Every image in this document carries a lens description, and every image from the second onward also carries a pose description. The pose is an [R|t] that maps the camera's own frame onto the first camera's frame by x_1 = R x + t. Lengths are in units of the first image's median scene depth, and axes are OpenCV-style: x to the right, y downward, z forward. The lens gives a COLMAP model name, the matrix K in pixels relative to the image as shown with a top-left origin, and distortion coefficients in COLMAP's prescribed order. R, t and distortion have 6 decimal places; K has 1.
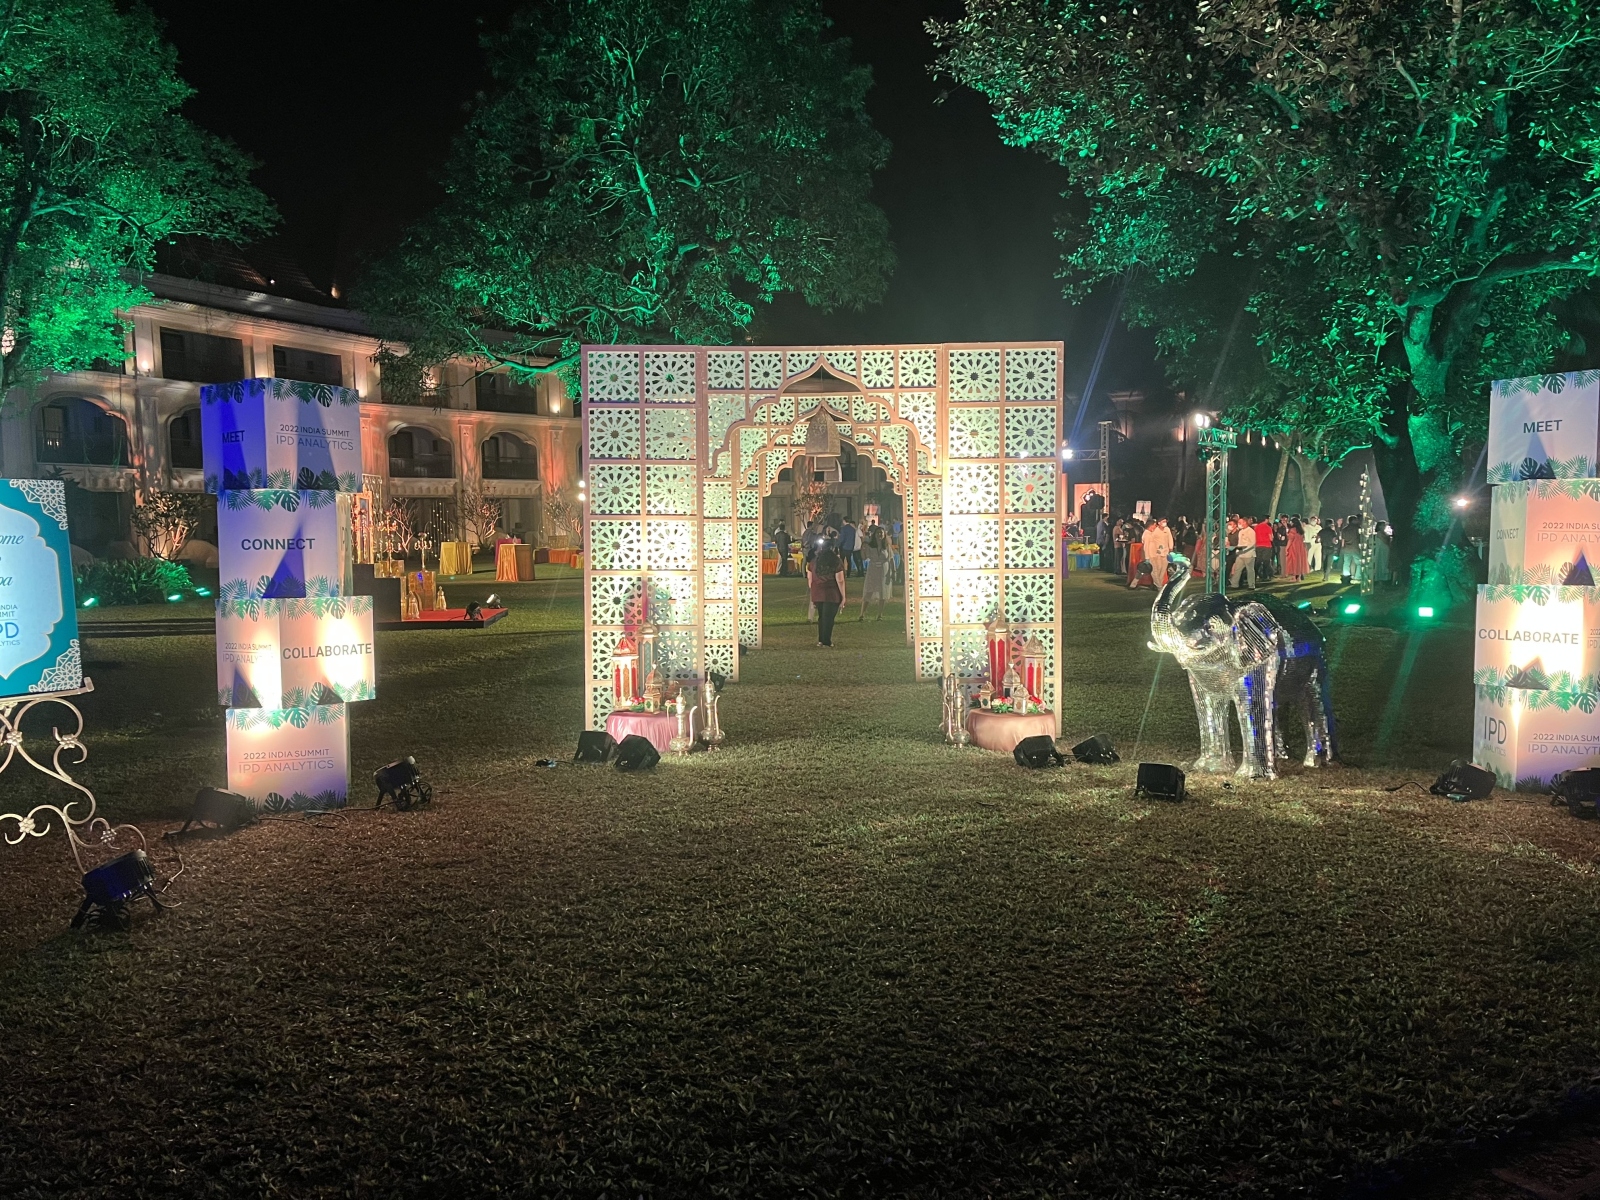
lens RADIAL K [[1237.9, 0, 805.8], [0, 1237.9, 610.3], [0, 0, 1]] dist [0.072985, -0.101105]
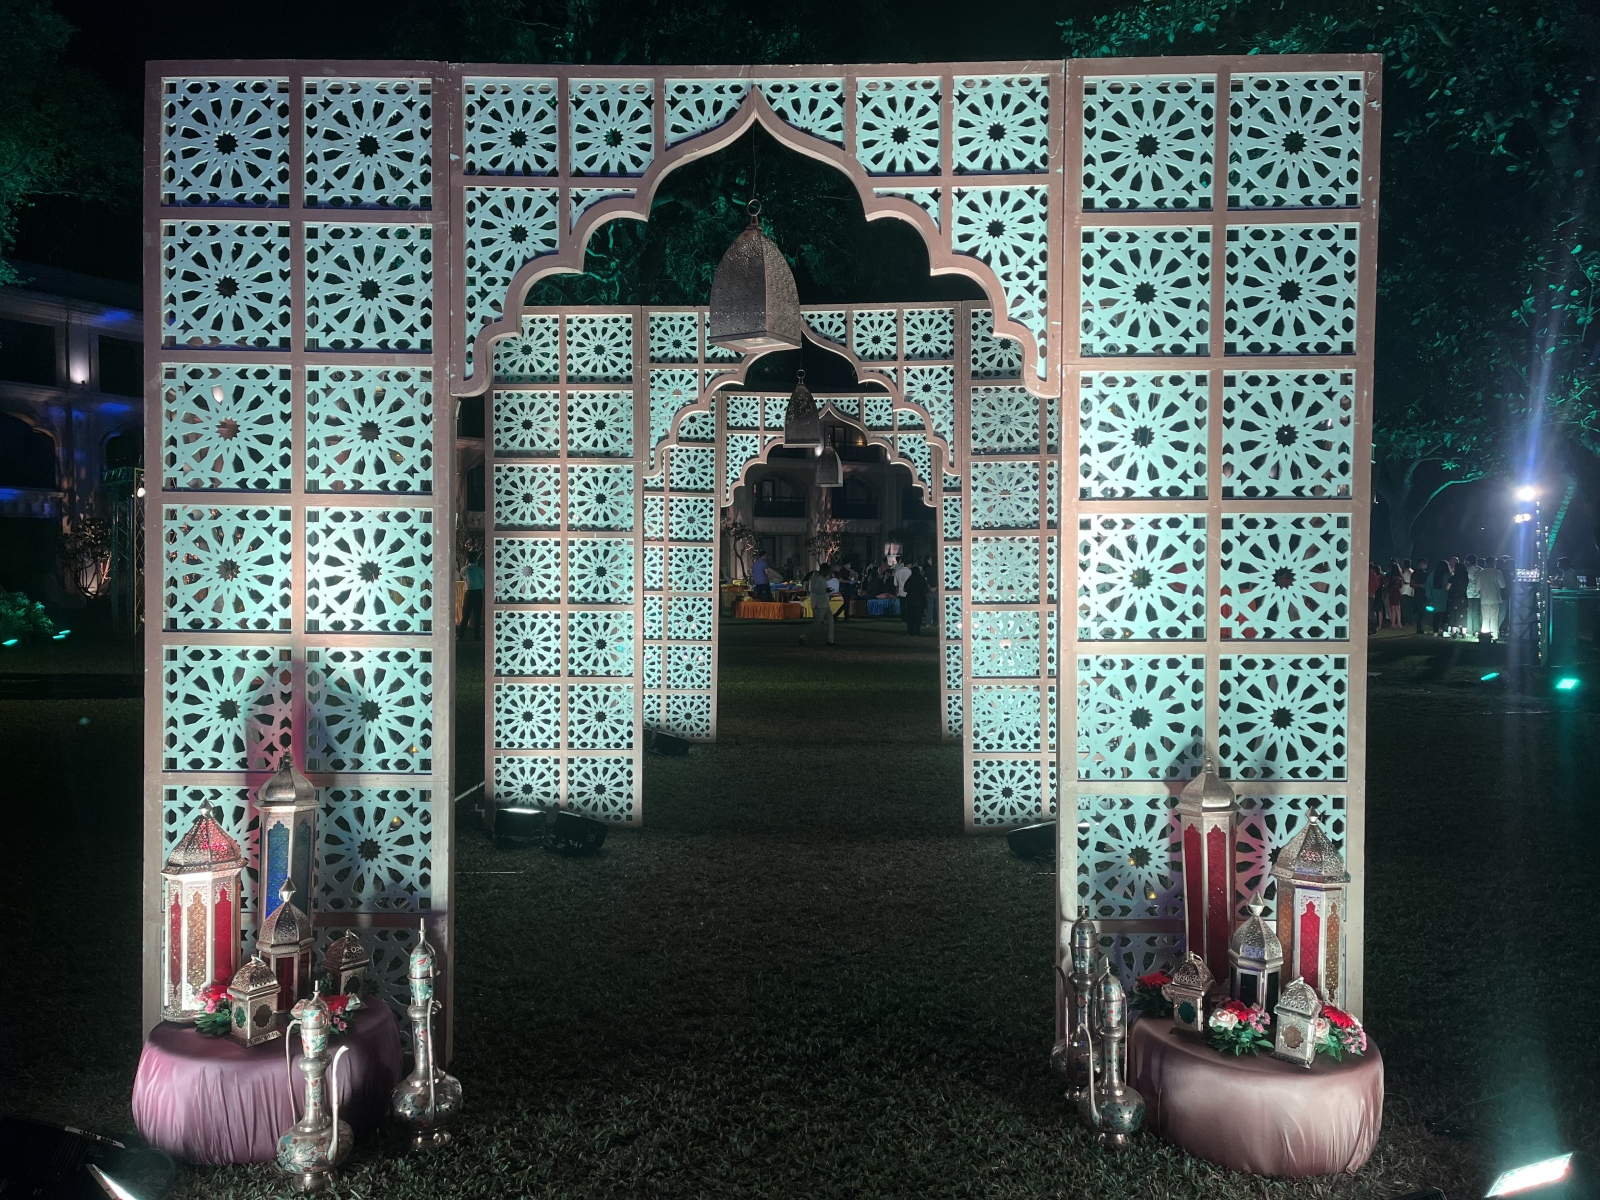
lens RADIAL K [[1237.9, 0, 792.4], [0, 1237.9, 597.8], [0, 0, 1]] dist [0.072985, -0.101105]
pose [[0.999523, 0.012361, -0.028310, 0.037227], [-0.013602, 0.998936, -0.044061, -0.028099], [0.027736, 0.044425, 0.998628, 0.607675]]
